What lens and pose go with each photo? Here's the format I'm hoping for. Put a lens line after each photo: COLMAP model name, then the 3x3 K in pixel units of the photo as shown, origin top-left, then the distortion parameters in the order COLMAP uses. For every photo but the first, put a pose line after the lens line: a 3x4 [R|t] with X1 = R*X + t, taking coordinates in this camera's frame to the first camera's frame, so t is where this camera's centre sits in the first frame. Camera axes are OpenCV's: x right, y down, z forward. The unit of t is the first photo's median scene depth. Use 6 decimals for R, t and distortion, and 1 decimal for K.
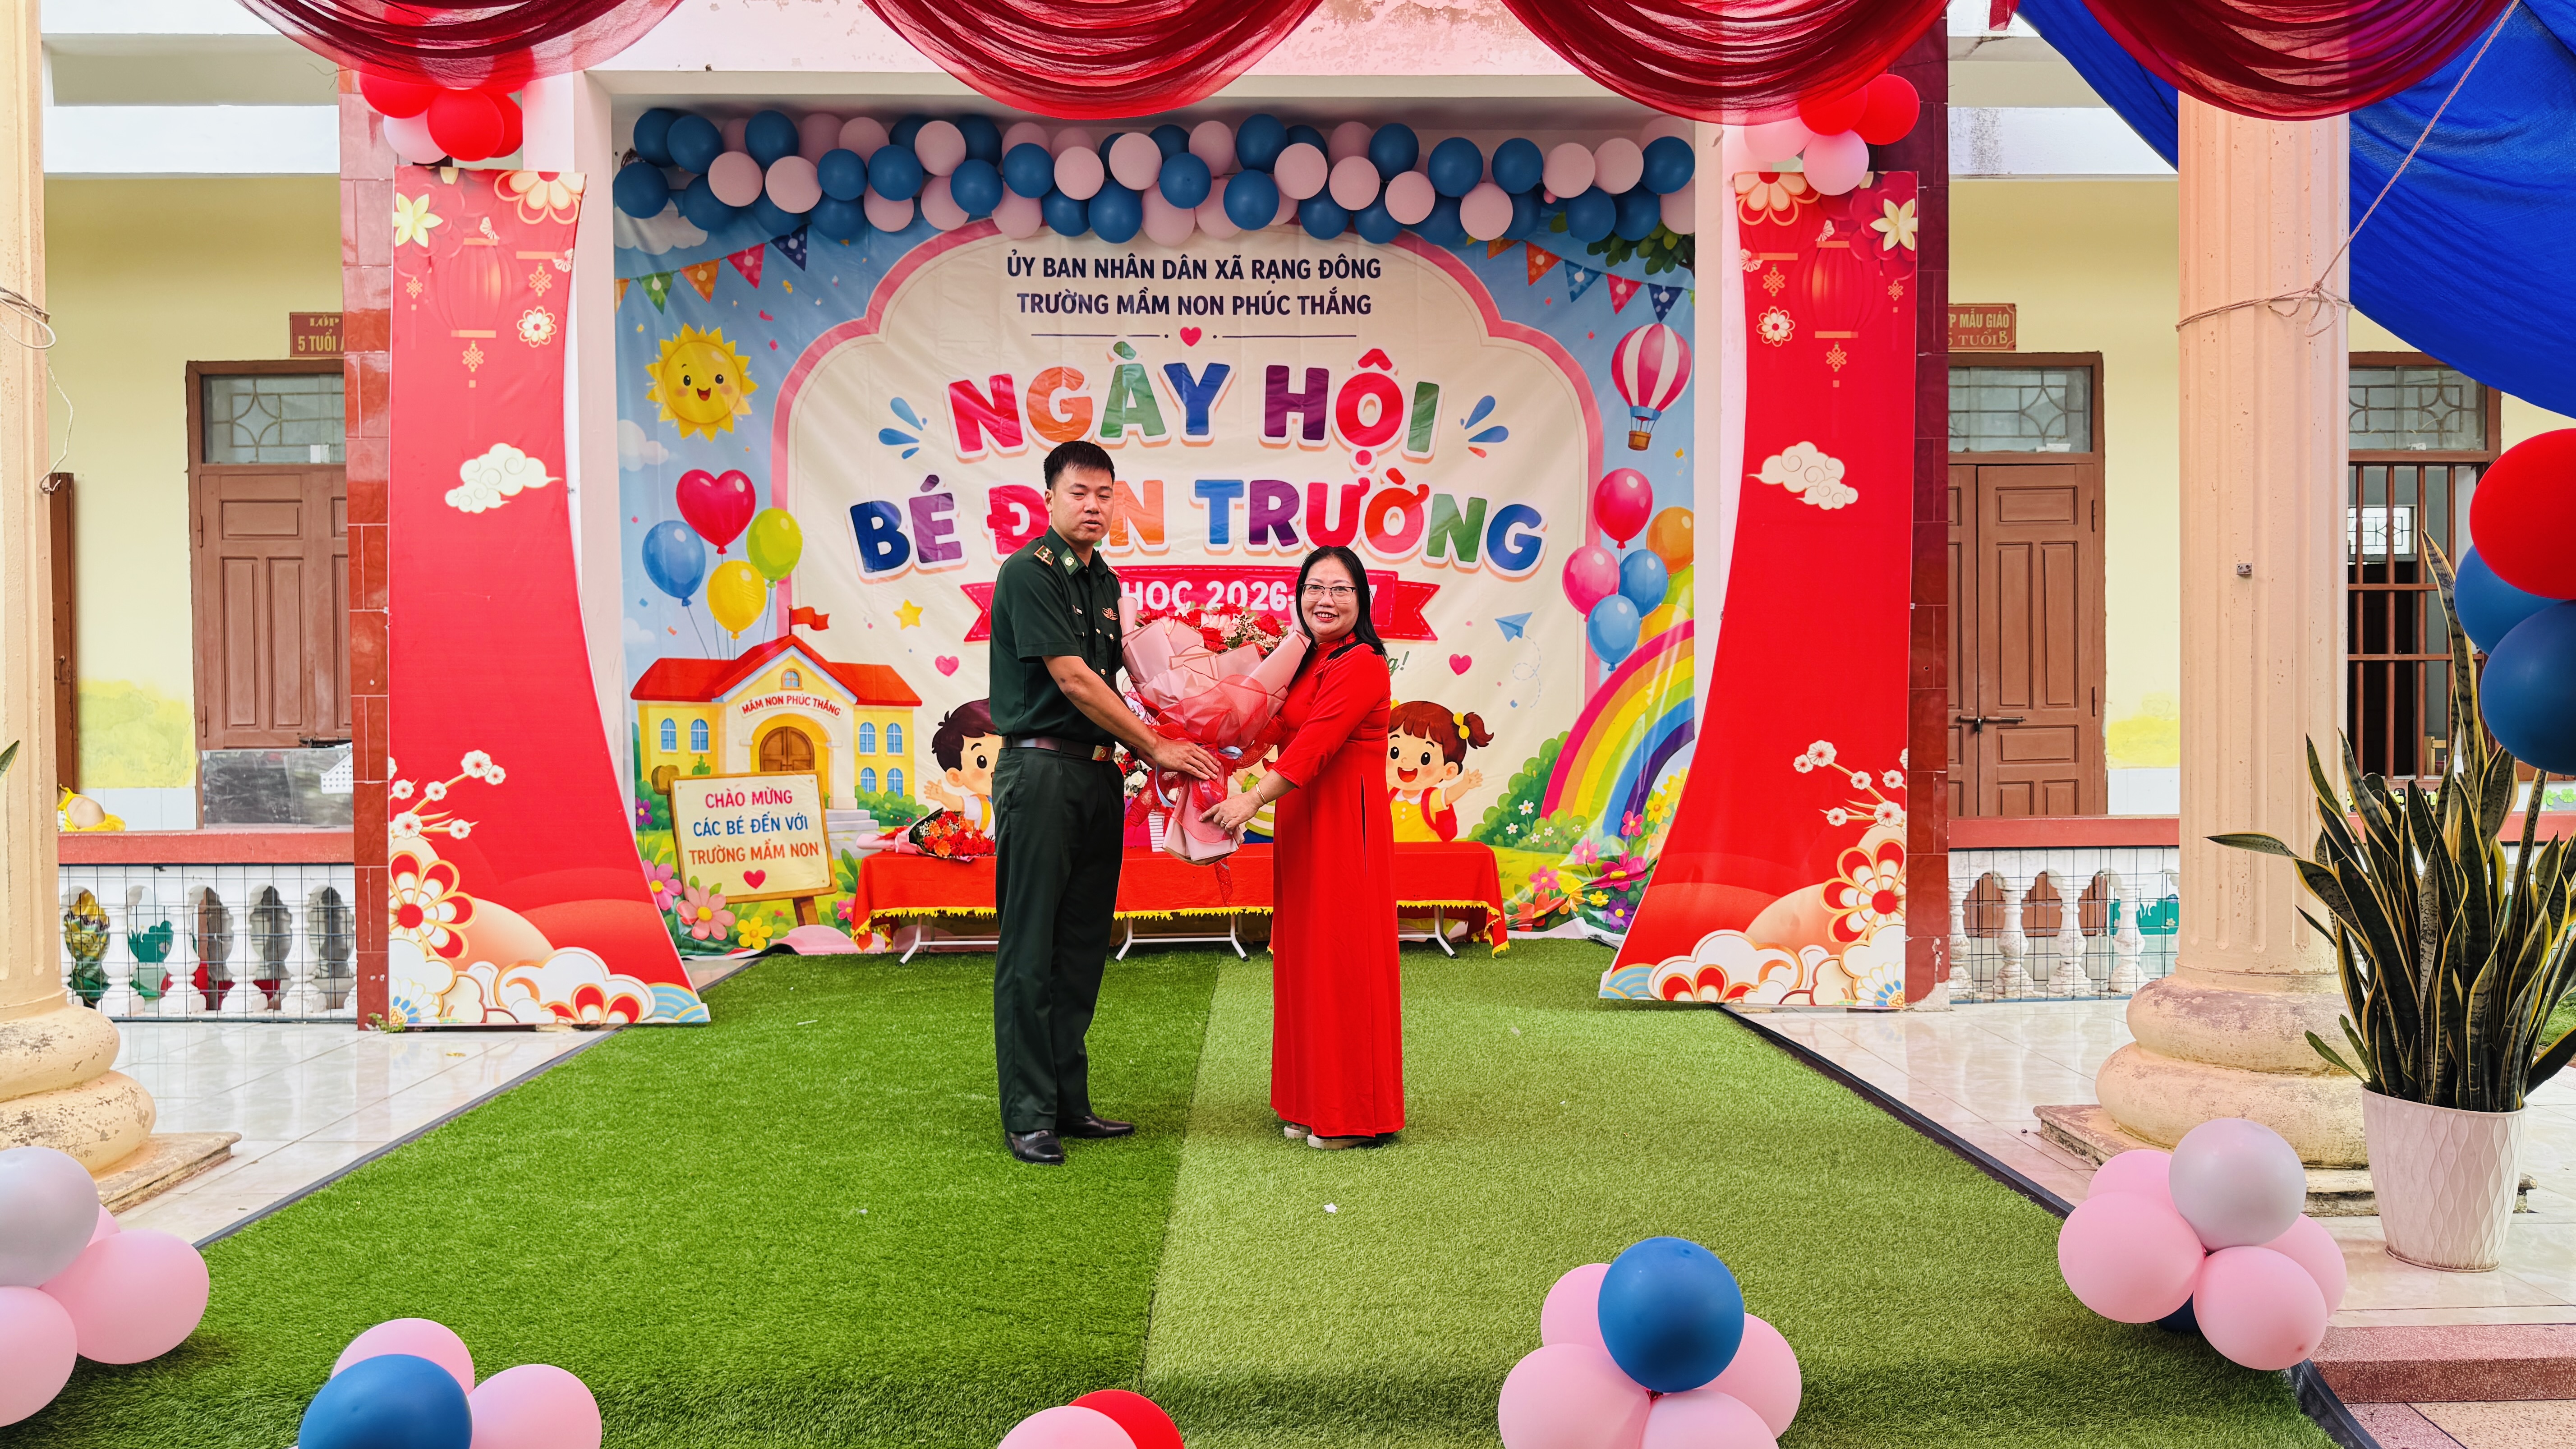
lens RADIAL K [[1800.9, 0, 1285.7], [0, 1800.9, 745.6], [0, 0, 1]] dist [0.049450, -0.057018]
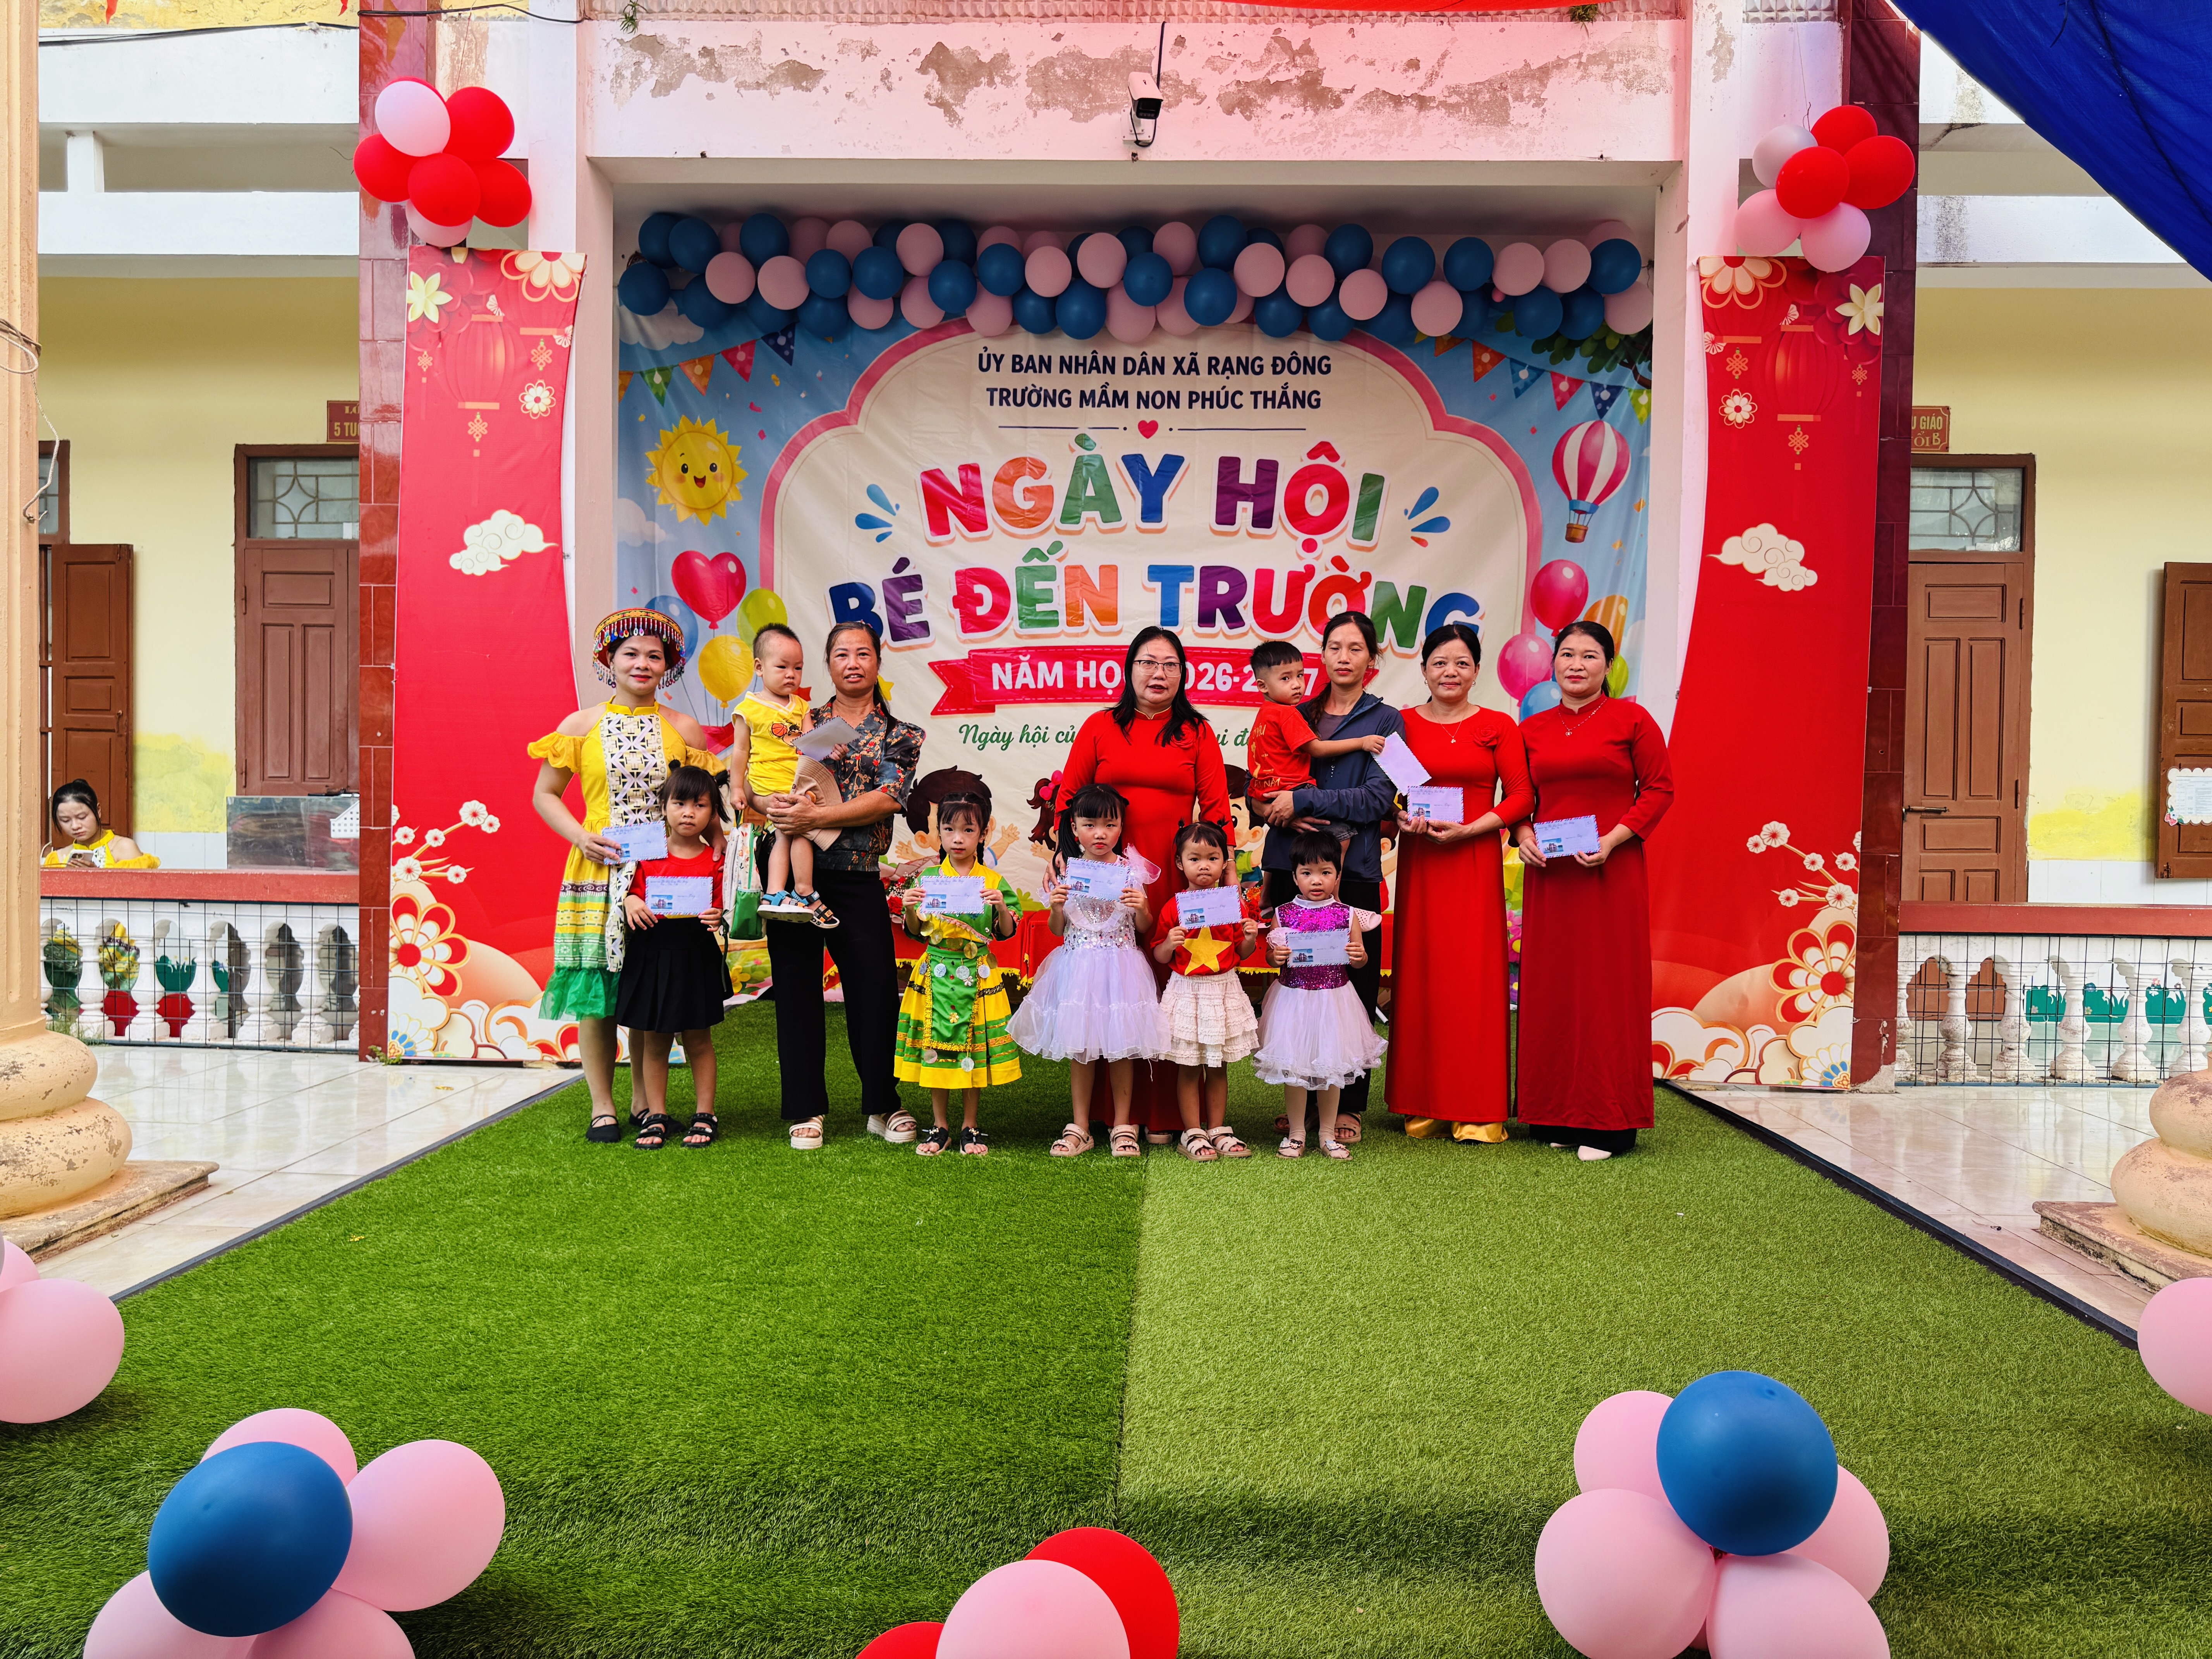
lens RADIAL K [[1551.7, 0, 1108.3], [0, 1551.7, 834.1], [0, 0, 1]] dist [0.023951, -0.018759]
pose [[0.998007, 0.023766, -0.058462, -0.021216], [-0.023626, 0.999716, 0.003089, 0.009826], [0.058519, -0.001701, 0.998285, 0.107168]]
